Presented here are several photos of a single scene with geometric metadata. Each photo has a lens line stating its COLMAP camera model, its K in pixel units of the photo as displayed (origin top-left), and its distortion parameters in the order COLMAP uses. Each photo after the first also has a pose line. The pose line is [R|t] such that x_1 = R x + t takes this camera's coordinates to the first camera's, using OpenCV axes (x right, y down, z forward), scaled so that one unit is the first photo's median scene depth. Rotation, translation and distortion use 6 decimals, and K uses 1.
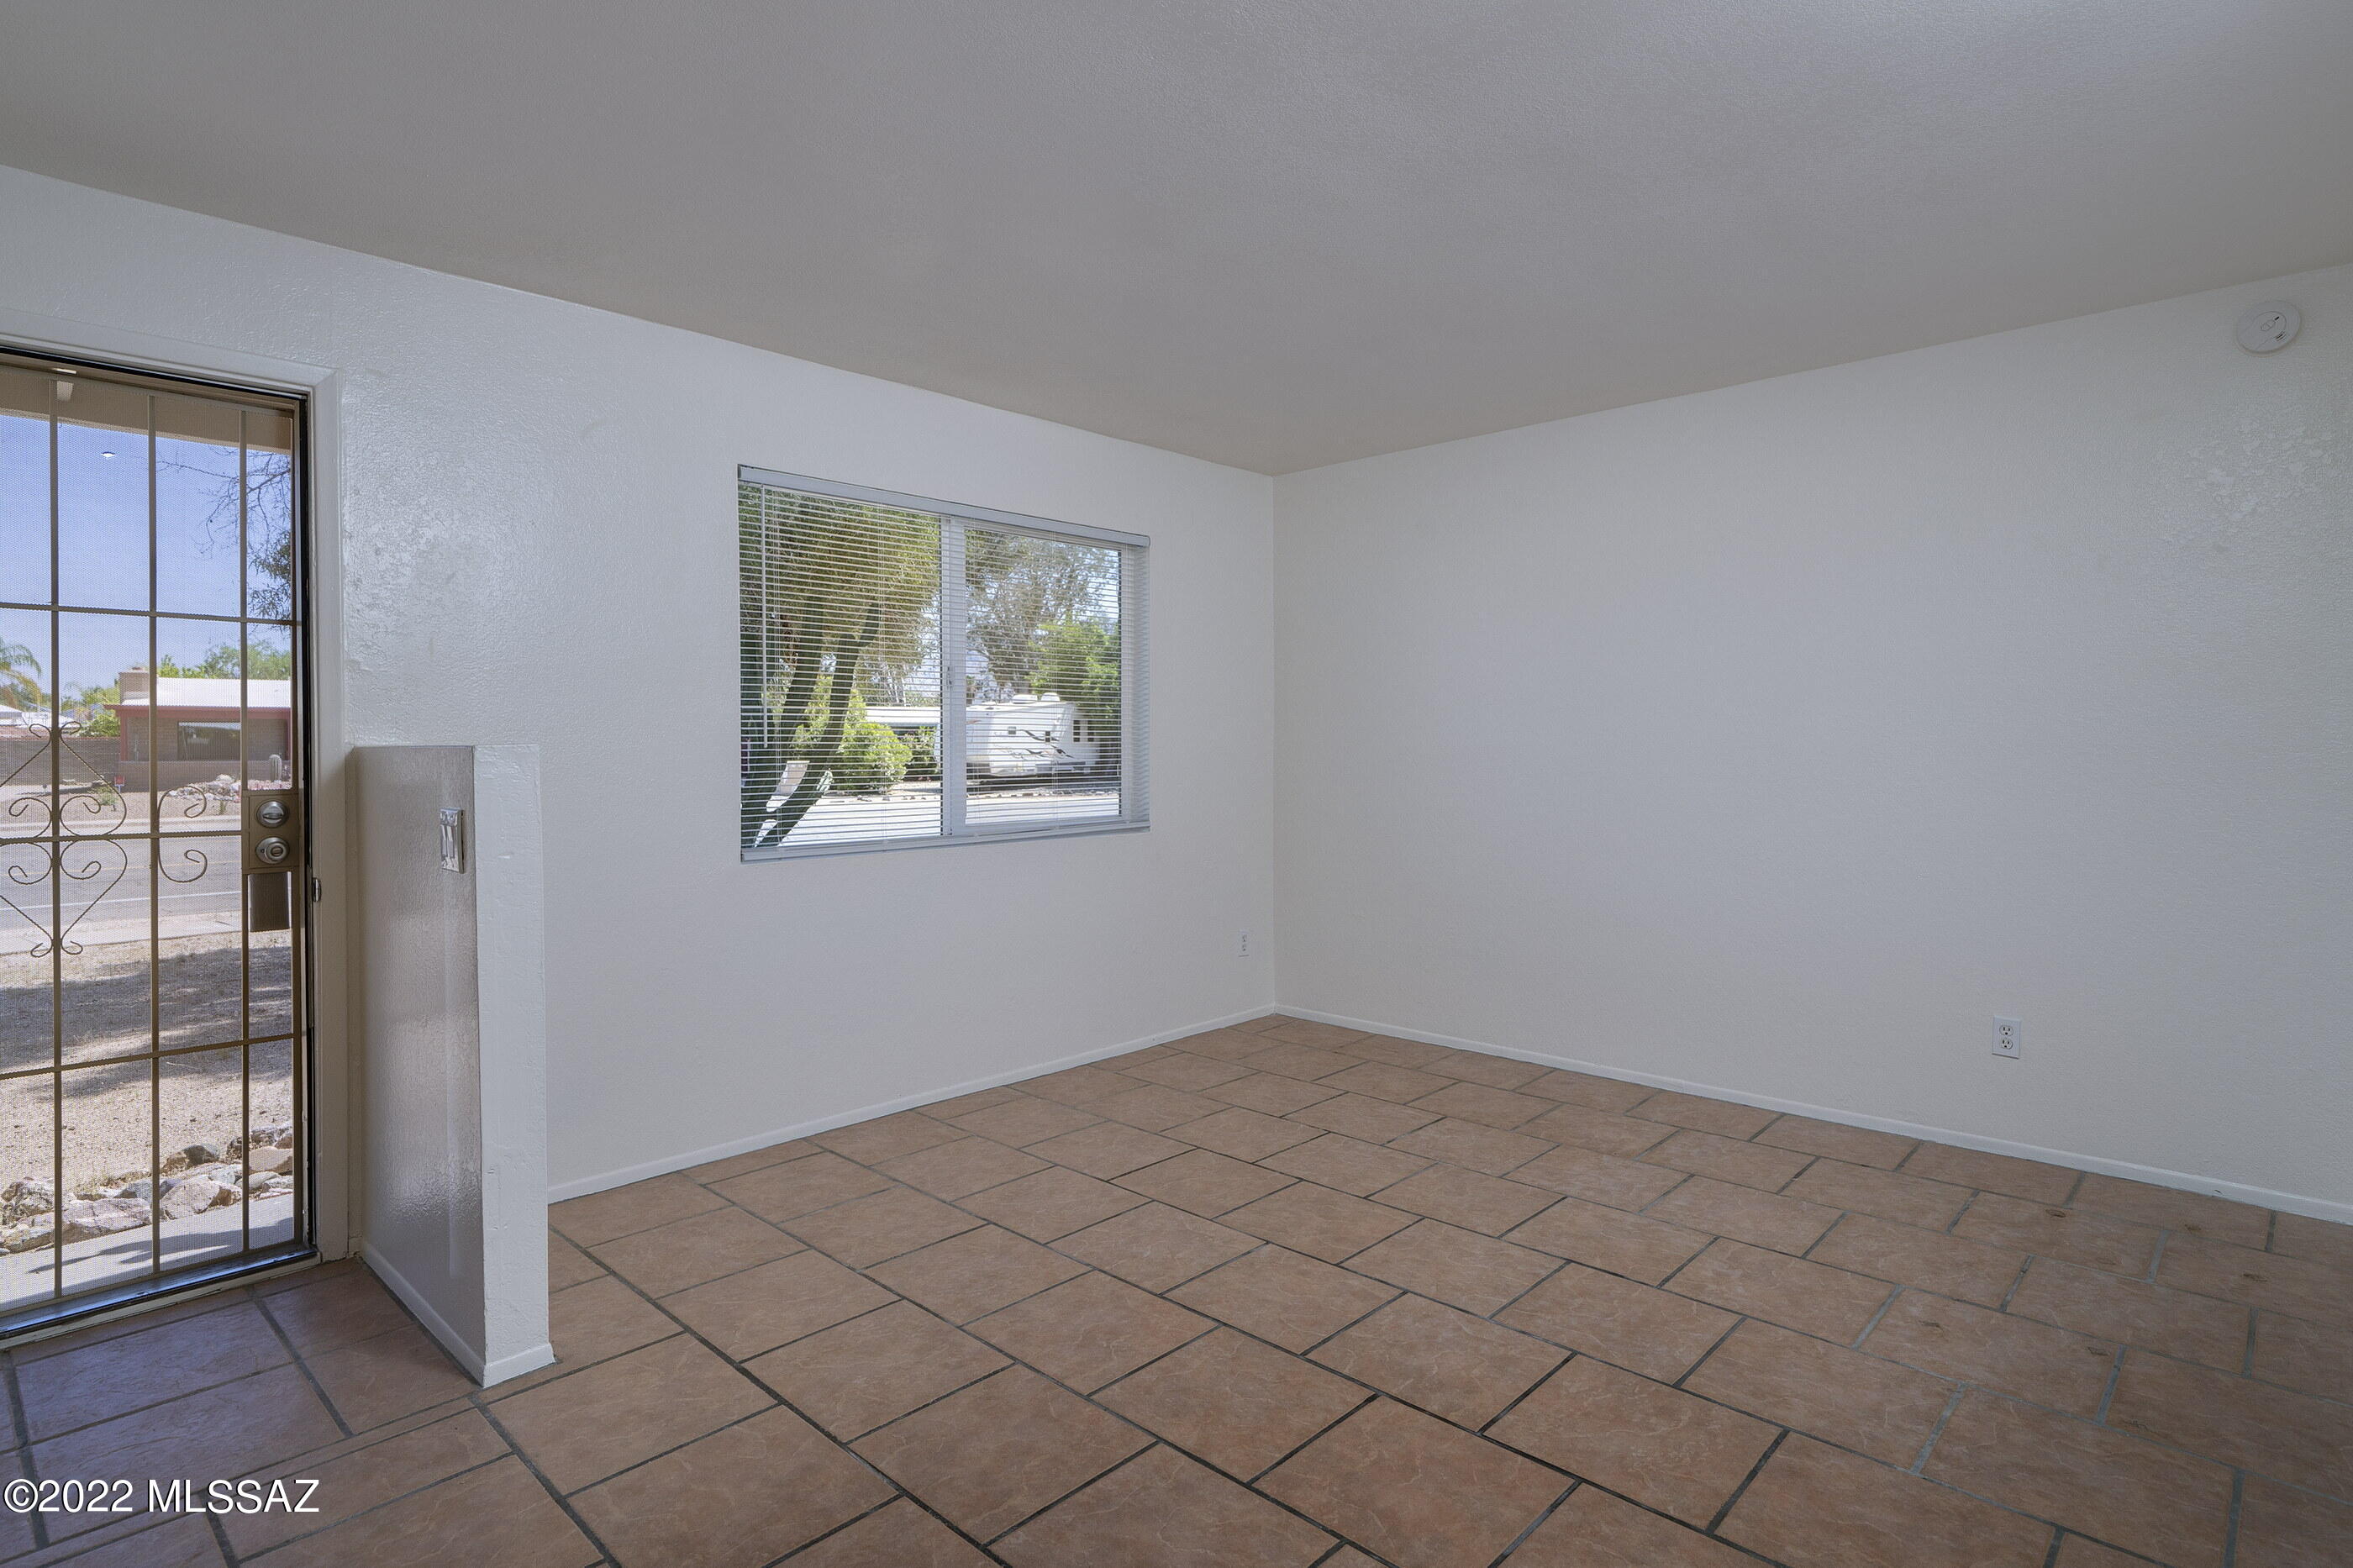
lens RADIAL K [[1223.9, 0, 1176.1], [0, 1223.9, 770.3], [0, 0, 1]] dist [0.001972, 0.000534]
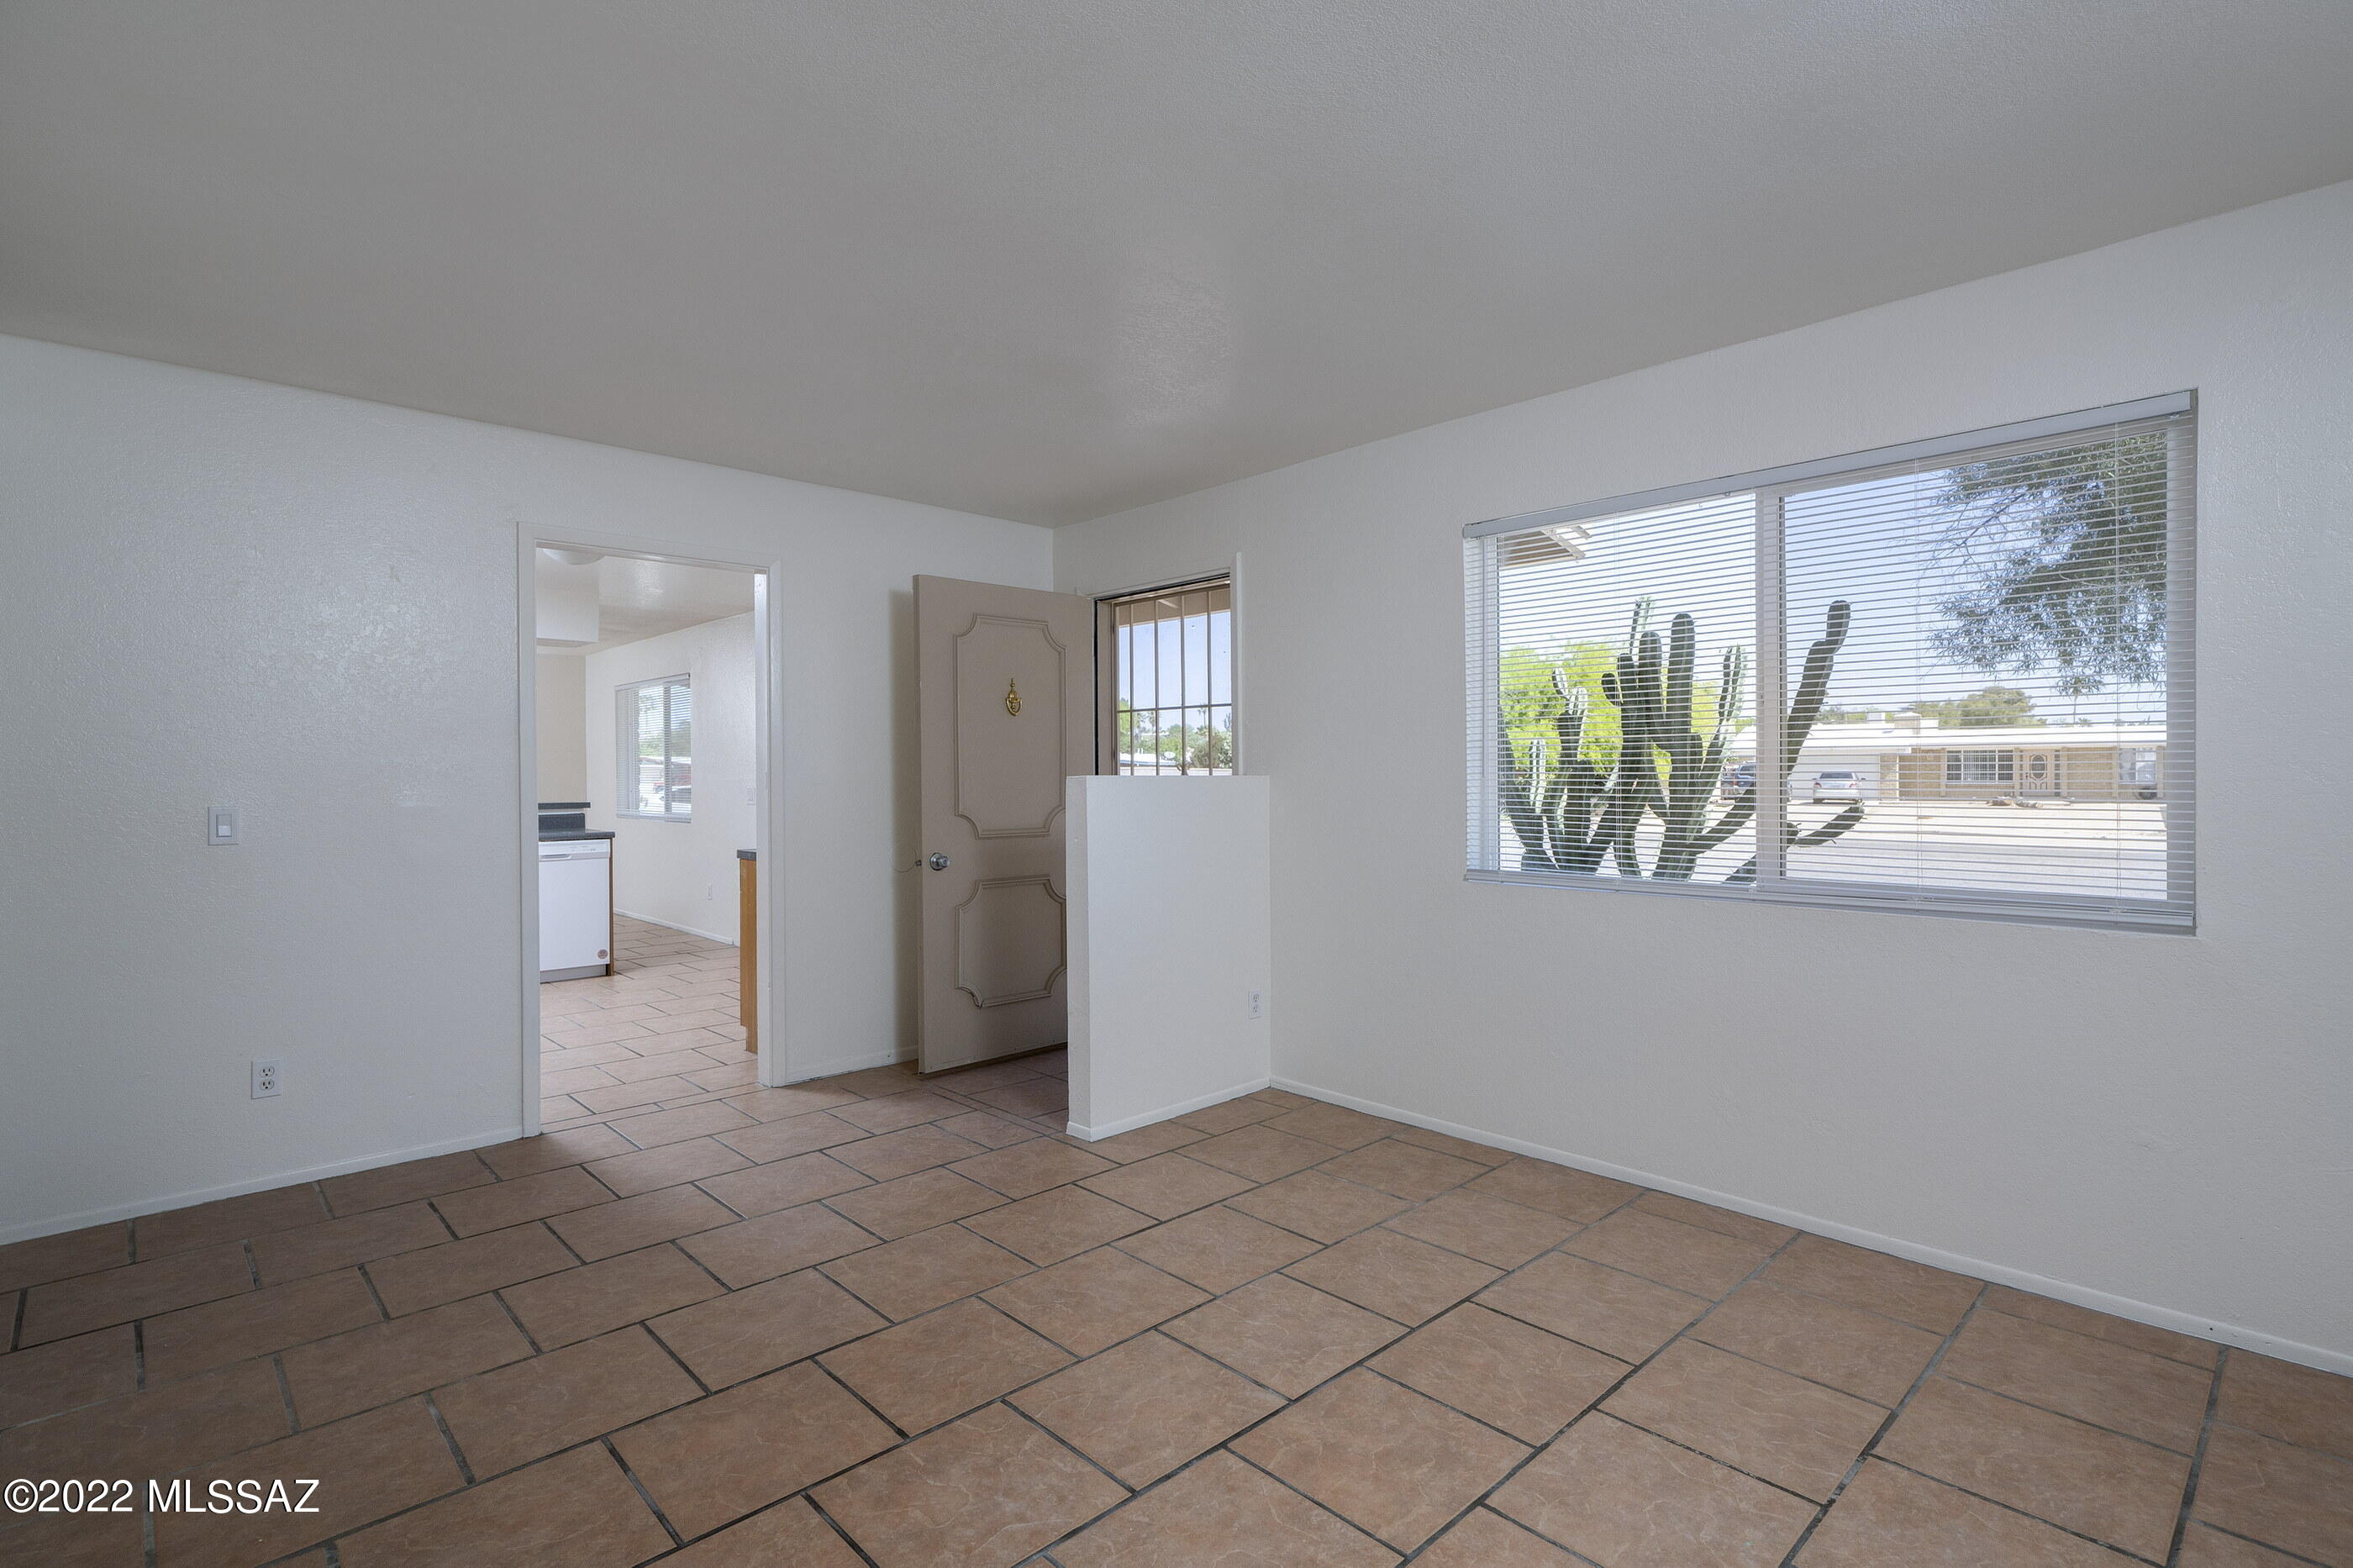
lens RADIAL K [[1119.9, 0, 1167.0], [0, 1119.9, 789.0], [0, 0, 1]] dist [-0.001642, 0.000394]
pose [[-0.061972, 0.016764, -0.997937, 0.838673], [-0.019871, 0.999640, 0.018026, -0.011744], [0.997880, 0.020948, -0.061616, 1.032166]]
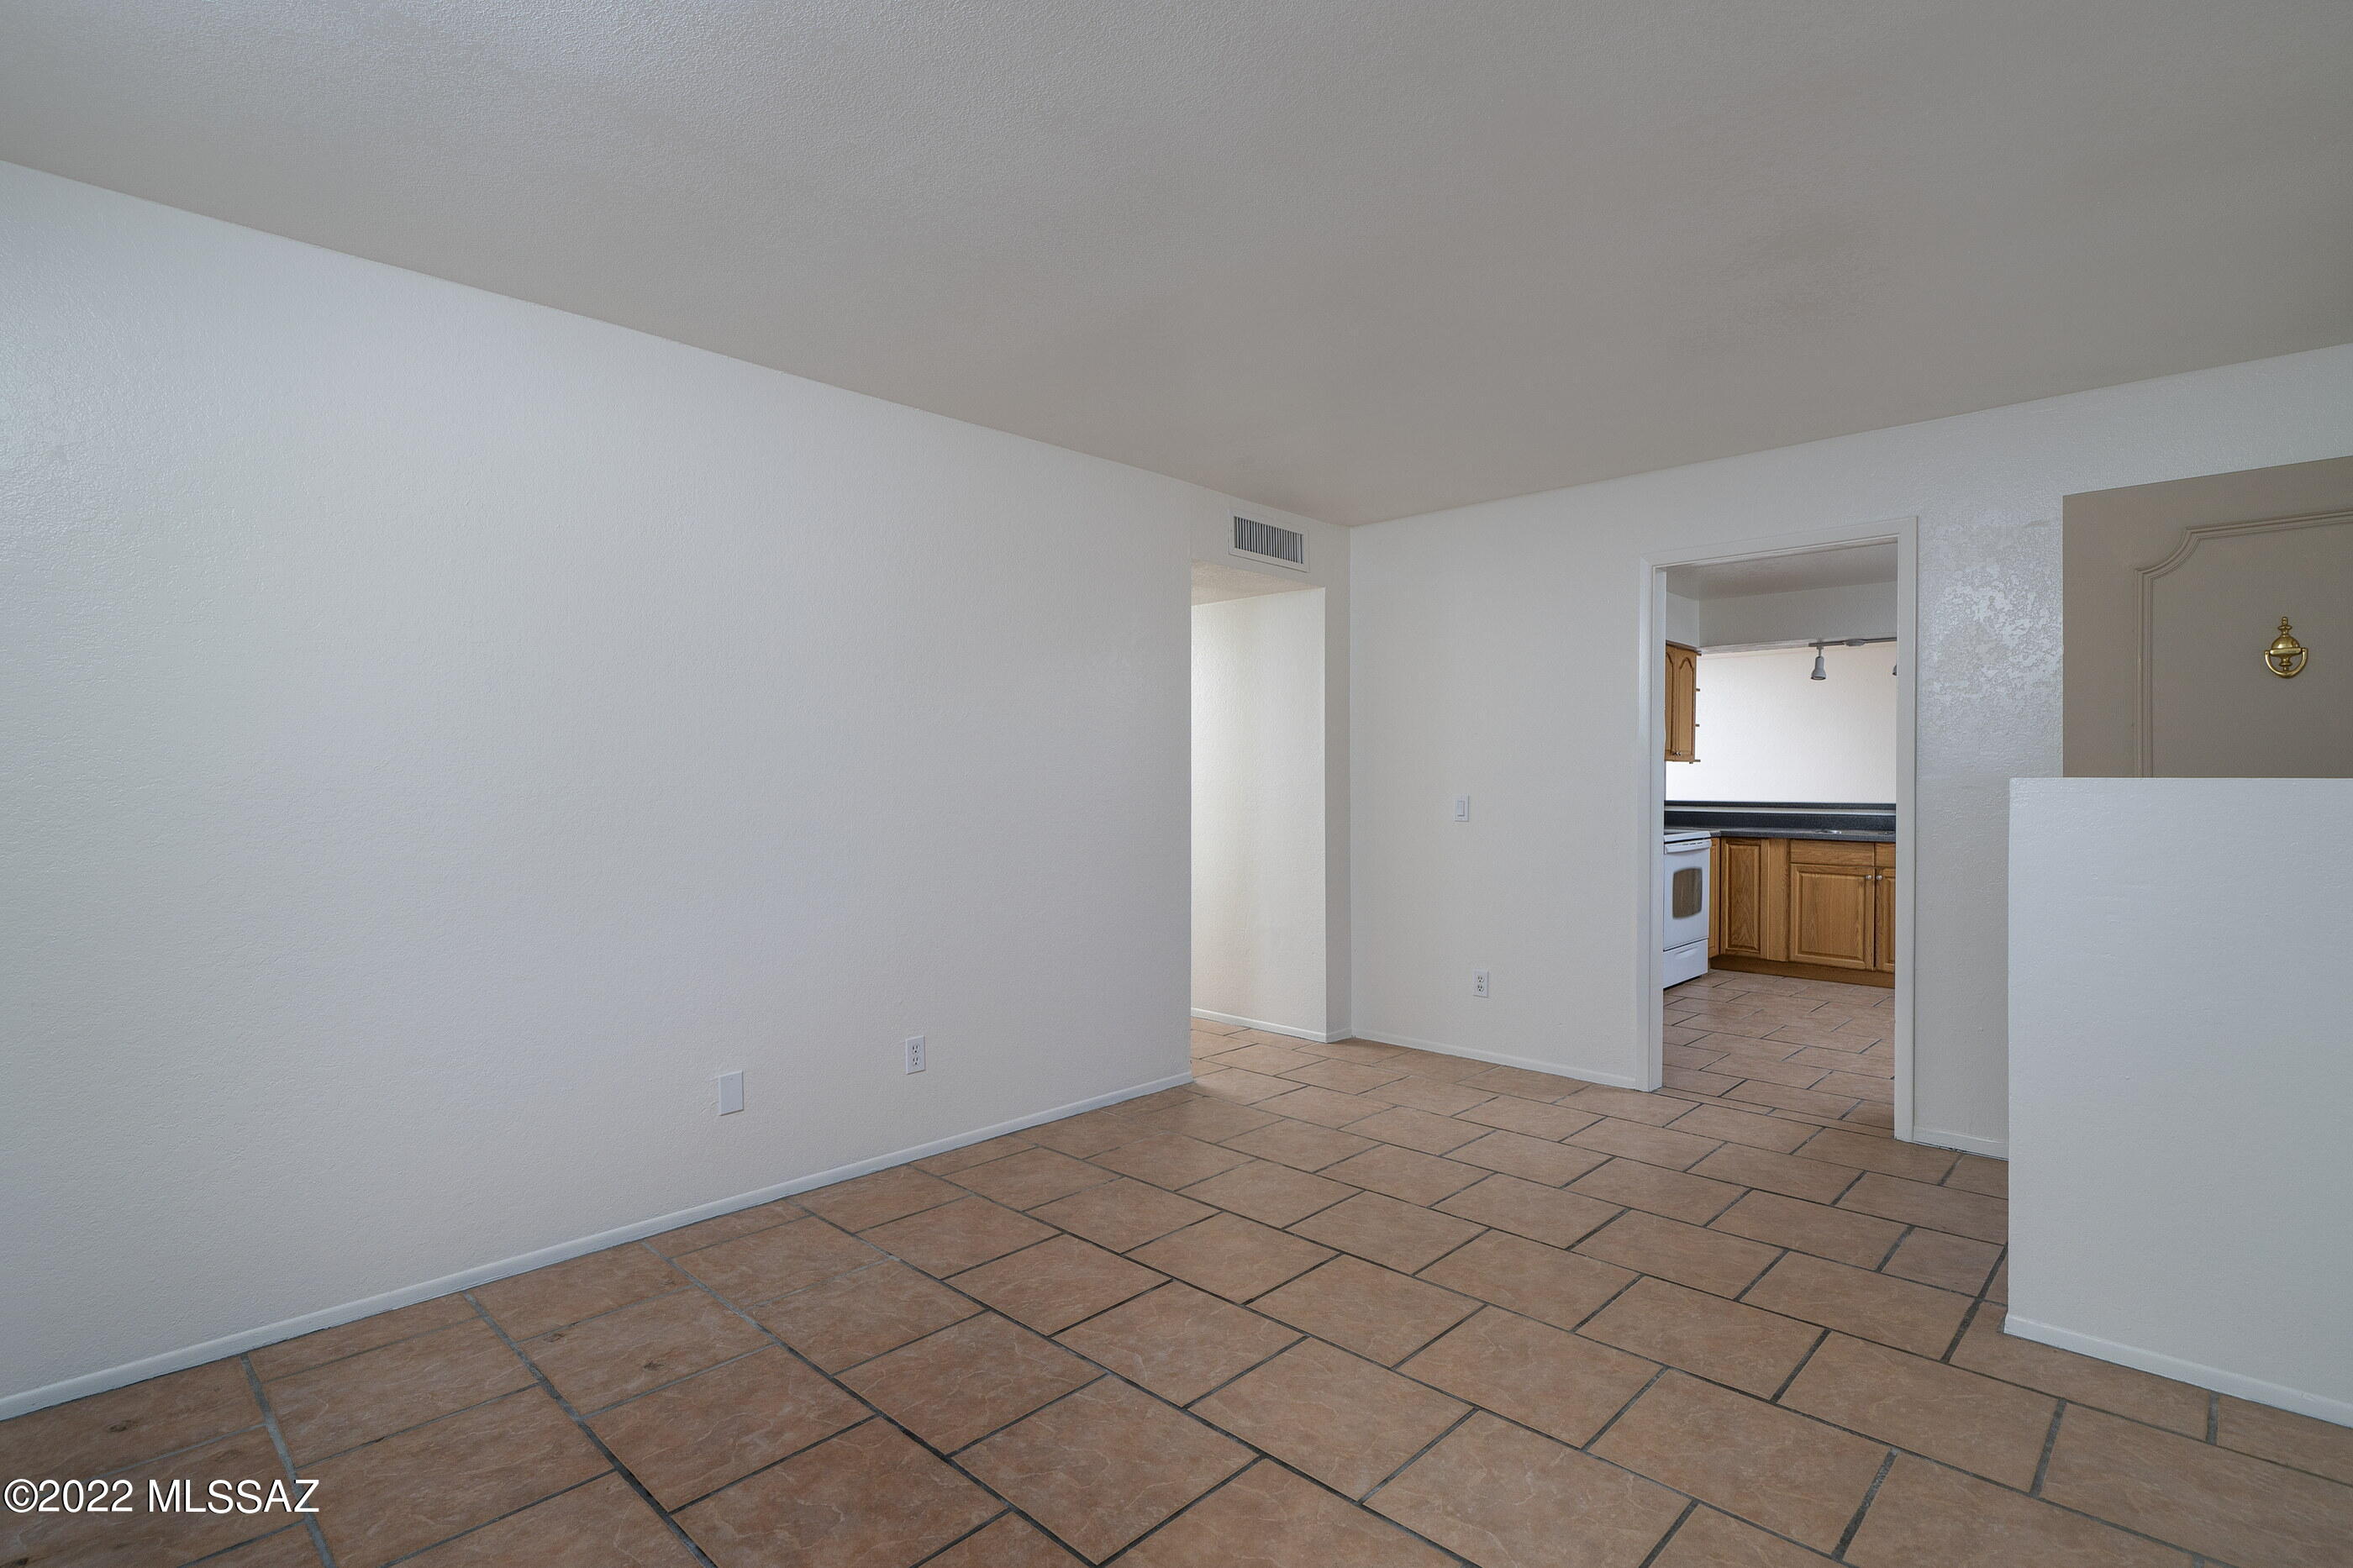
lens RADIAL K [[1119.9, 0, 1173.6], [0, 1119.9, 799.2], [0, 0, 1]] dist [-0.001642, 0.000394]
pose [[-0.999929, 0.003710, 0.011331, 0.181704], [0.004200, 0.999042, 0.043551, -0.026013], [-0.011158, 0.043596, -0.998987, 1.718237]]
